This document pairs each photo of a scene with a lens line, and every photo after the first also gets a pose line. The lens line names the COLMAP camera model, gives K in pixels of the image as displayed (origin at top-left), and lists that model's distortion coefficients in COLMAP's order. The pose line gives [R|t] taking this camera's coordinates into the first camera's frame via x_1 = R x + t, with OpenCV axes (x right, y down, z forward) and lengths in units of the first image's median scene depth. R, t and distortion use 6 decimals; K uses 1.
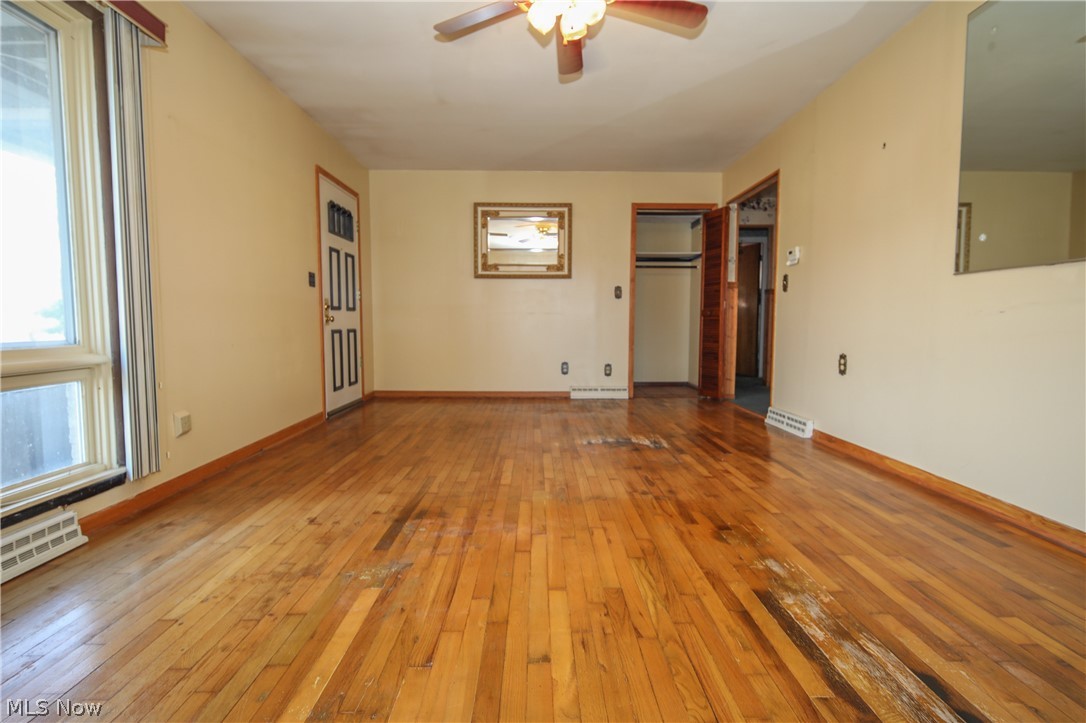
lens RADIAL K [[544.9, 0, 543.2], [0, 544.9, 359.3], [0, 0, 1]] dist [0.006867, -0.006587]
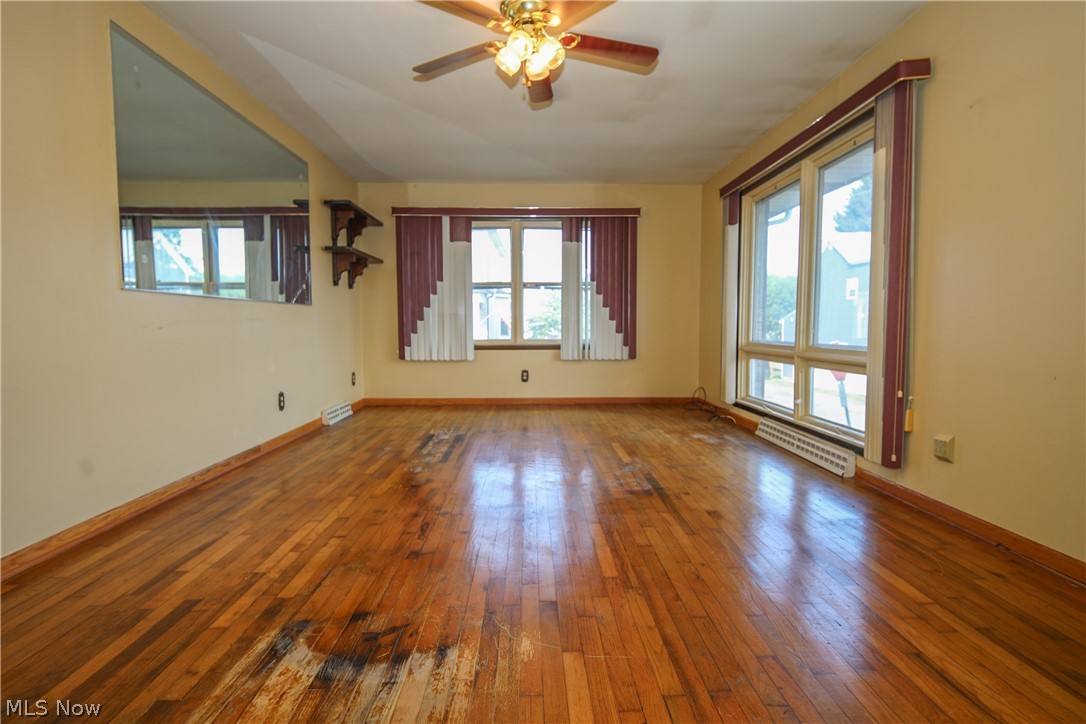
lens RADIAL K [[544.9, 0, 542.9], [0, 544.9, 359.6], [0, 0, 1]] dist [0.006867, -0.006587]
pose [[-0.999933, 0.001633, -0.011476, 0.023411], [0.000113, 0.991353, 0.131220, -0.153924], [0.011591, 0.131210, -0.991287, 1.936194]]
